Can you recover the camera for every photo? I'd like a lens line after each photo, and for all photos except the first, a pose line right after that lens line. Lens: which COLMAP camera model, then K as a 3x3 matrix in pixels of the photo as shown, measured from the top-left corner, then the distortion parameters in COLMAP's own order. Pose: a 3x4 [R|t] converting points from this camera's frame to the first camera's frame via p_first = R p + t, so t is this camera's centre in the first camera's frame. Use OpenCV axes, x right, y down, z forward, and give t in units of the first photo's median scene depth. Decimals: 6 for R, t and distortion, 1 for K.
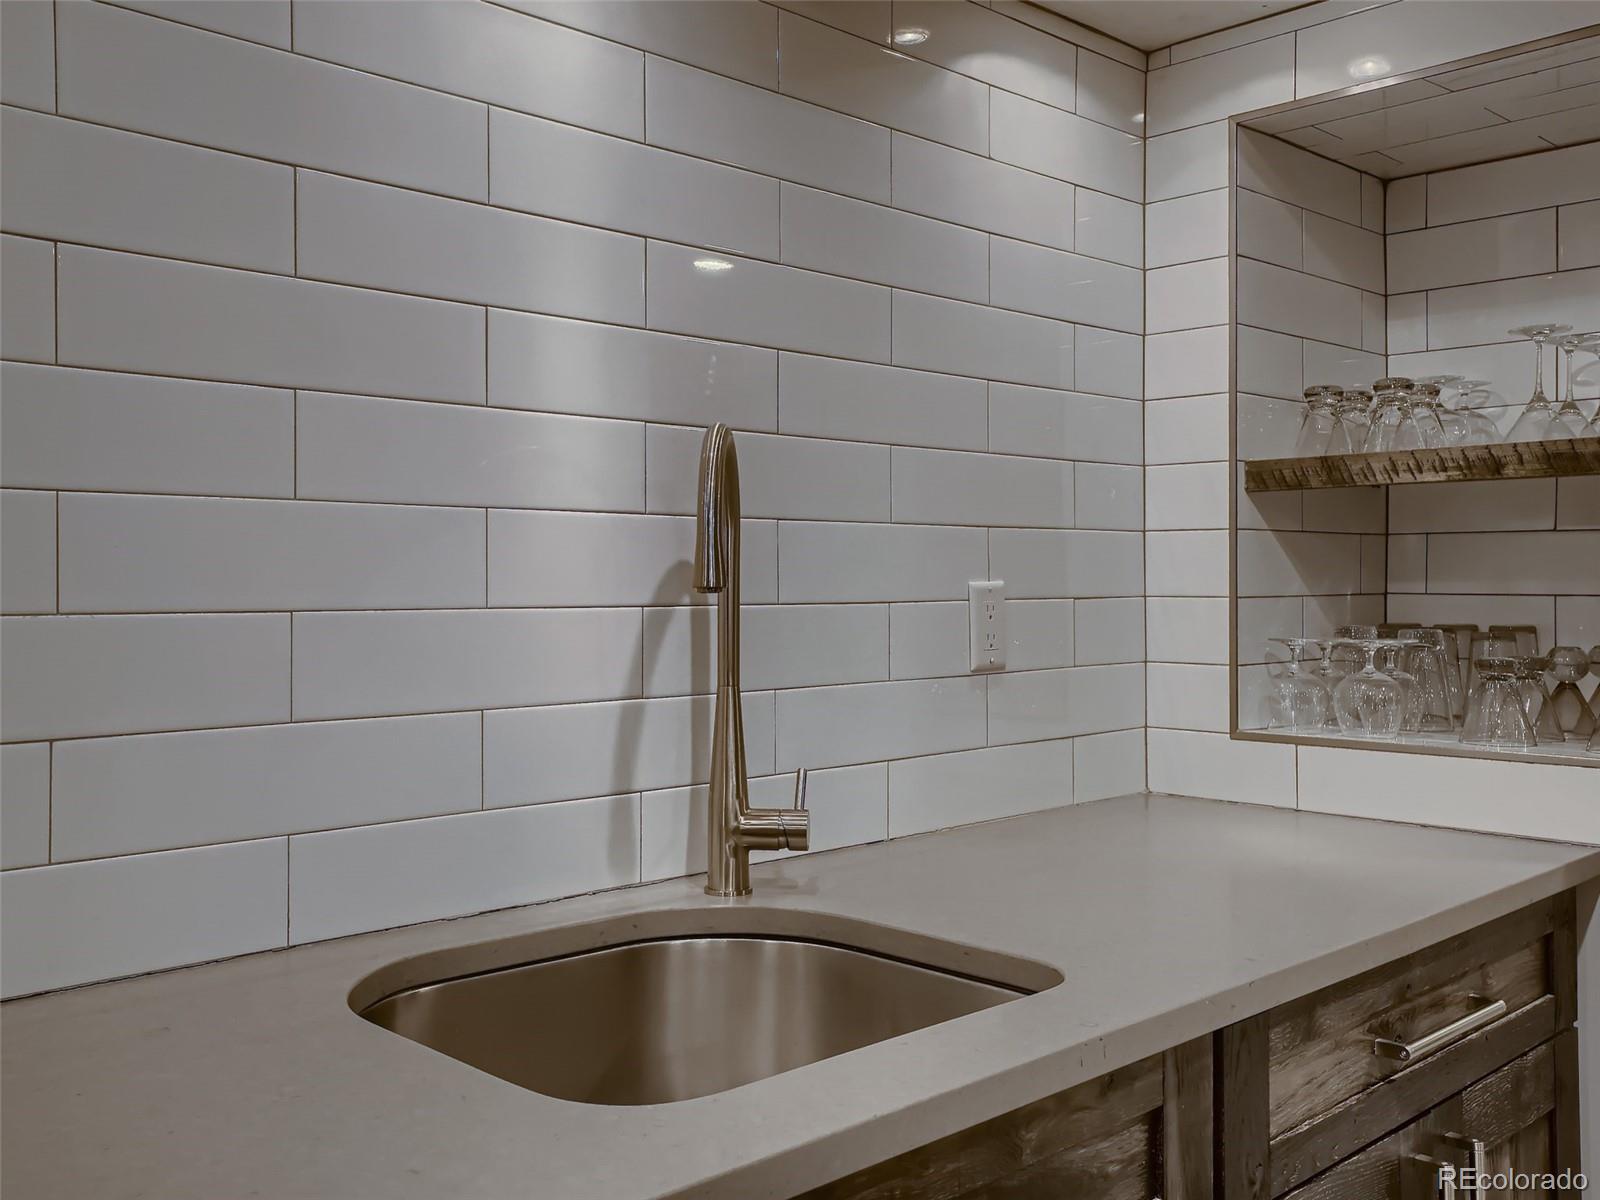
lens RADIAL K [[1492.0, 0, 800.0], [0, 1492.0, 600.0], [0, 0, 1]] dist [0.005911, 0.000843]
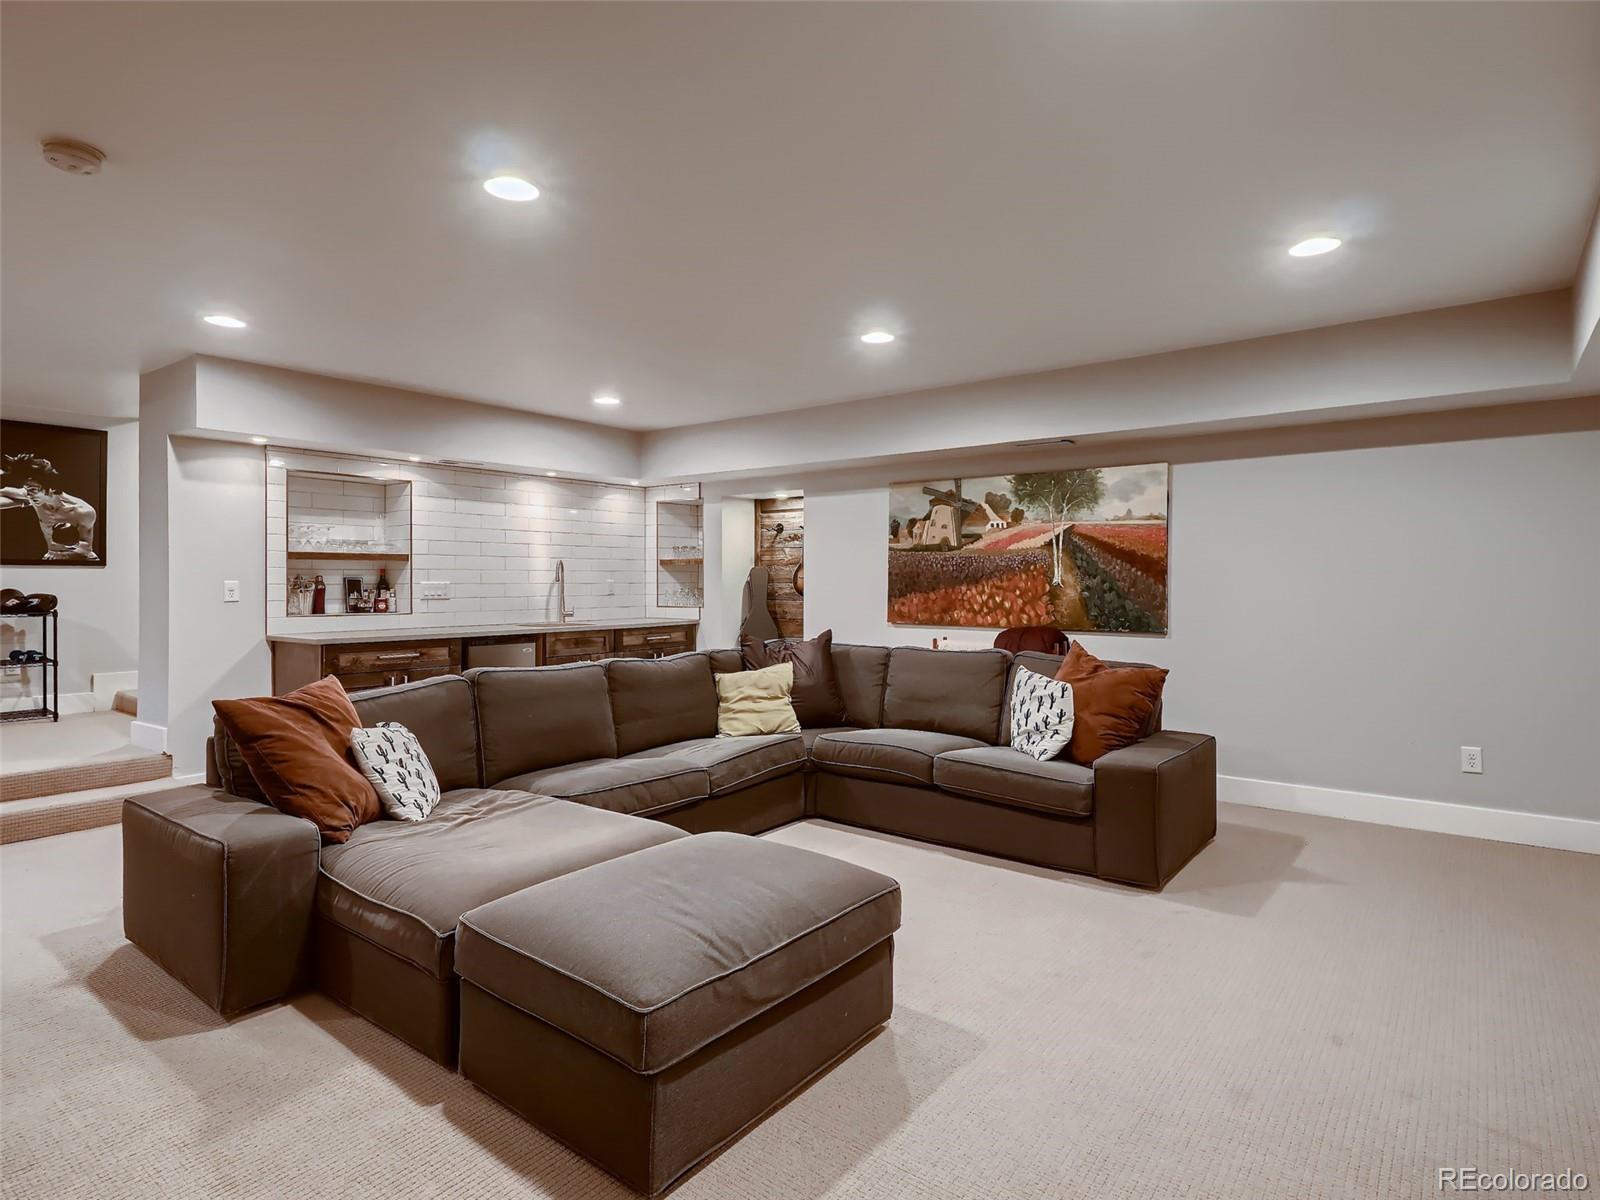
lens RADIAL K [[863.5, 0, 794.5], [0, 863.5, 593.5], [0, 0, 1]] dist [0.009699, 0.000074]
pose [[0.990897, -0.003402, 0.134579, 0.369593], [0.003523, 0.999994, -0.000659, 0.043202], [-0.134576, 0.001127, 0.990903, -2.428808]]
